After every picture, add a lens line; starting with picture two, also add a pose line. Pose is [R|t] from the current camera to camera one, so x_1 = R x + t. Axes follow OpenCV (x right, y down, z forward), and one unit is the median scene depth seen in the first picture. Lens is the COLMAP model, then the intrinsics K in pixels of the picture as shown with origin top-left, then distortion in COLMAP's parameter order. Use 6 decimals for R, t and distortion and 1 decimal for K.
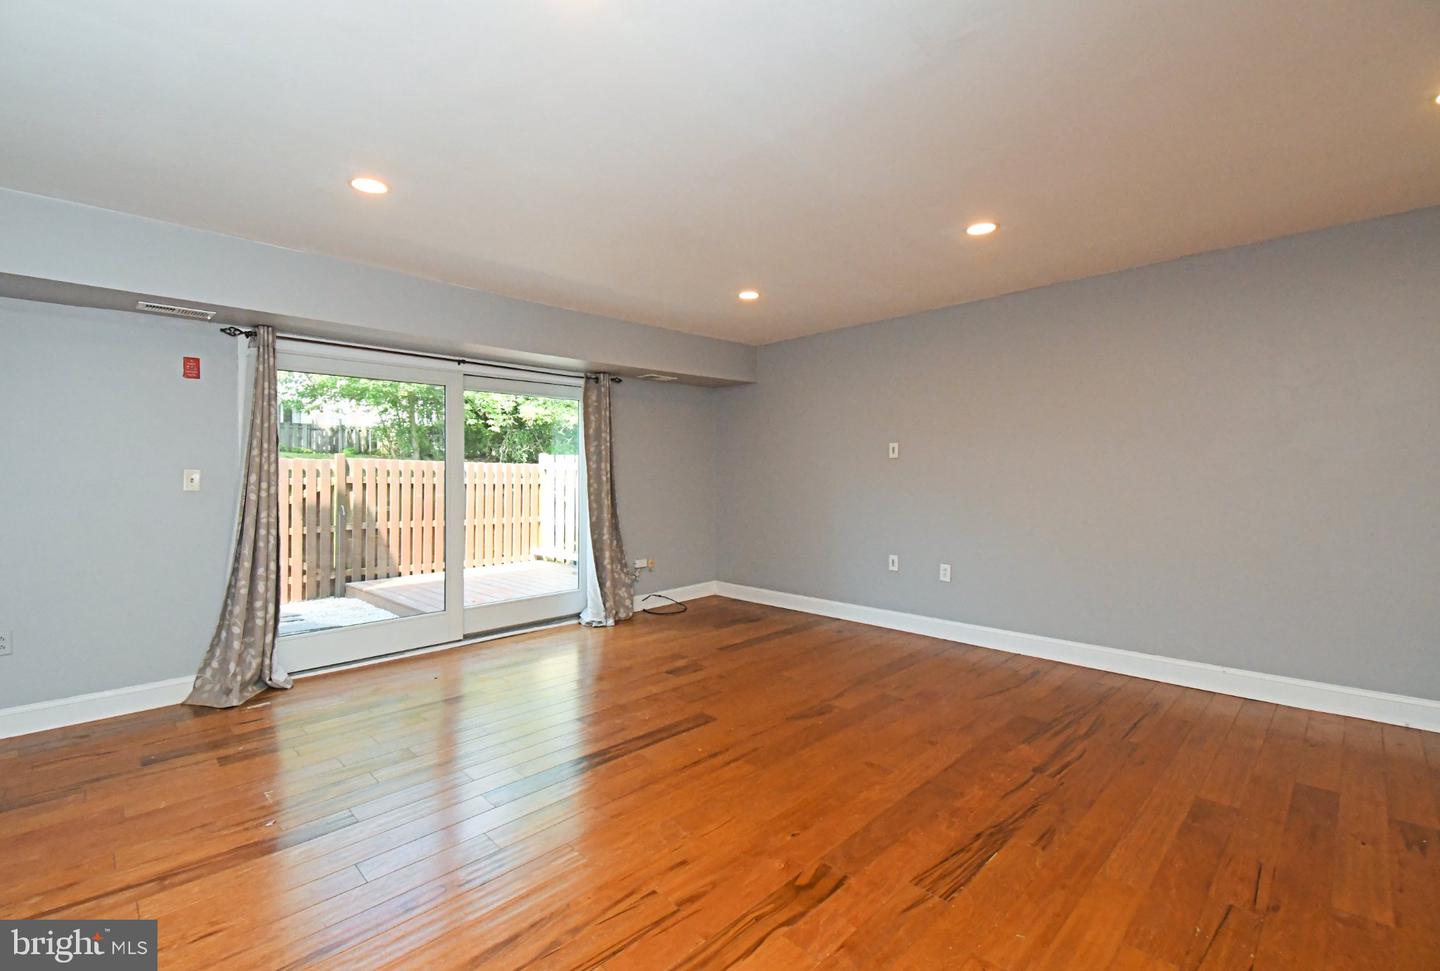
lens RADIAL K [[628.5, 0, 715.1], [0, 628.5, 476.9], [0, 0, 1]] dist [0.001116, -0.013696]
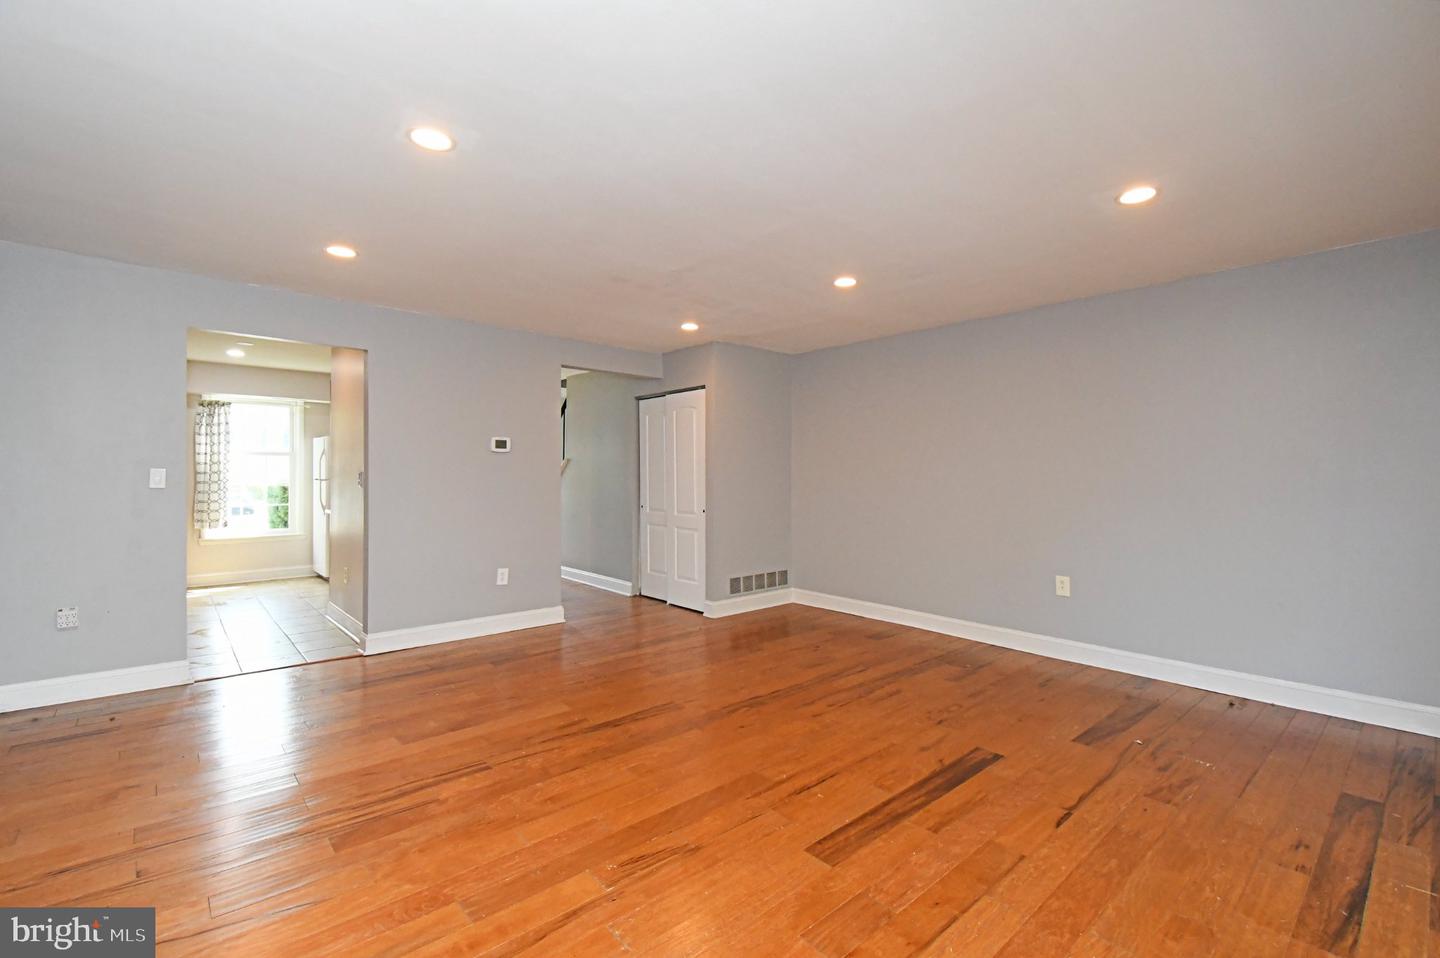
lens RADIAL K [[632.6, 0, 720.0], [0, 632.6, 479.0], [0, 0, 1]] dist [0.022530, -0.000062]
pose [[-0.996675, 0.004201, 0.081369, 0.042245], [0.004930, 0.999949, 0.008759, -0.012604], [-0.081328, 0.009131, -0.996646, 1.880868]]
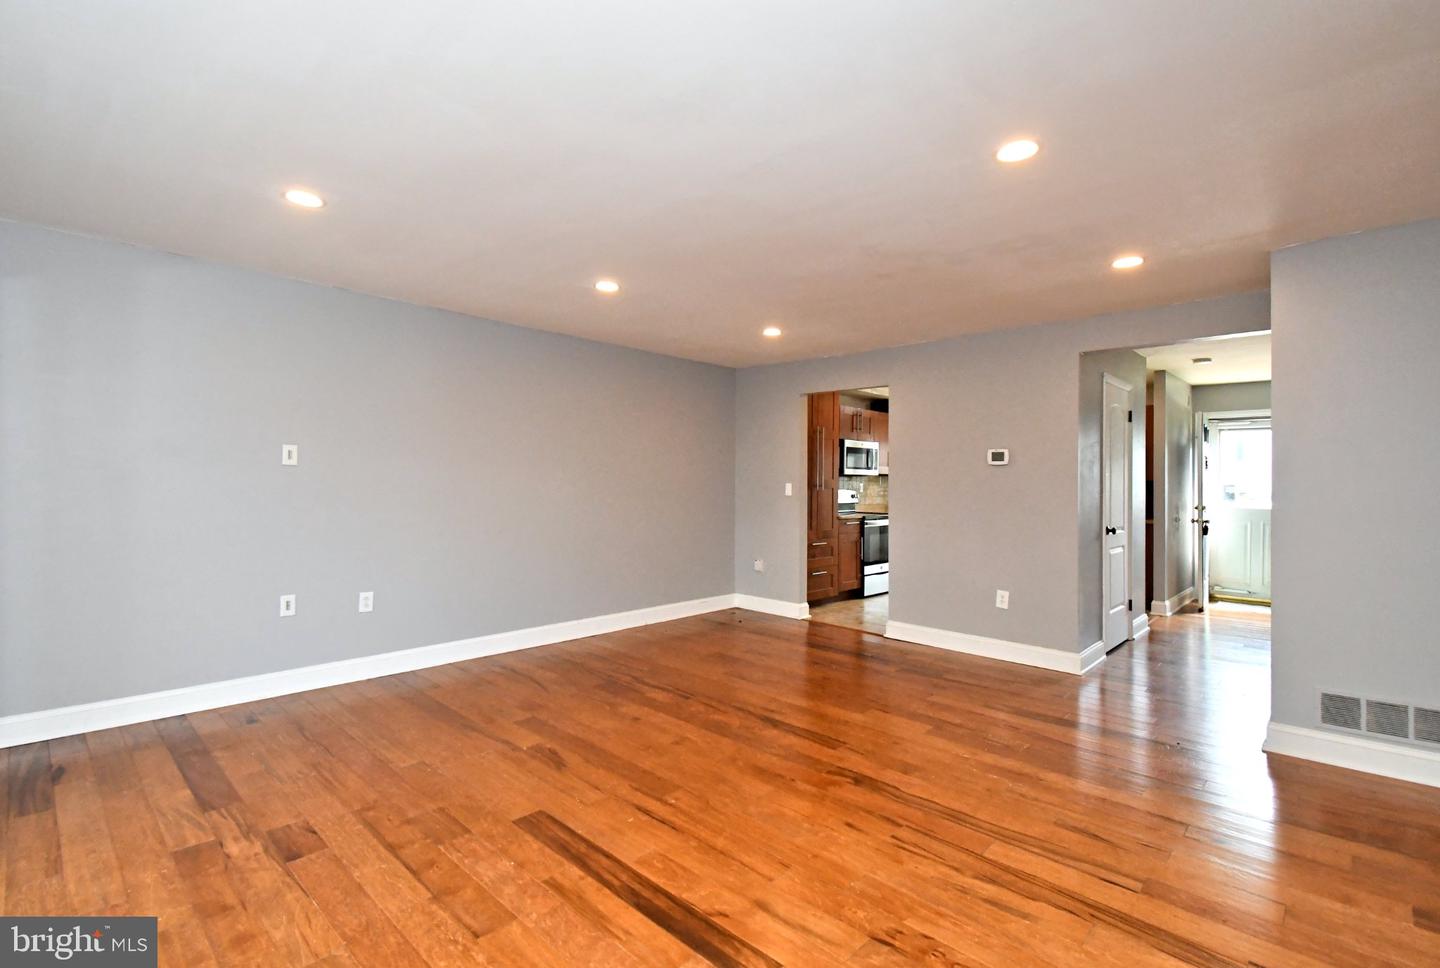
lens RADIAL K [[638.5, 0, 720.0], [0, 638.5, 484.0], [0, 0, 1]] dist [0.036865, -0.000020]
pose [[-0.021284, 0.003318, 0.999768, -0.893409], [-0.006562, 0.999972, -0.003458, -0.014996], [-0.999752, -0.006634, -0.021261, 0.898635]]
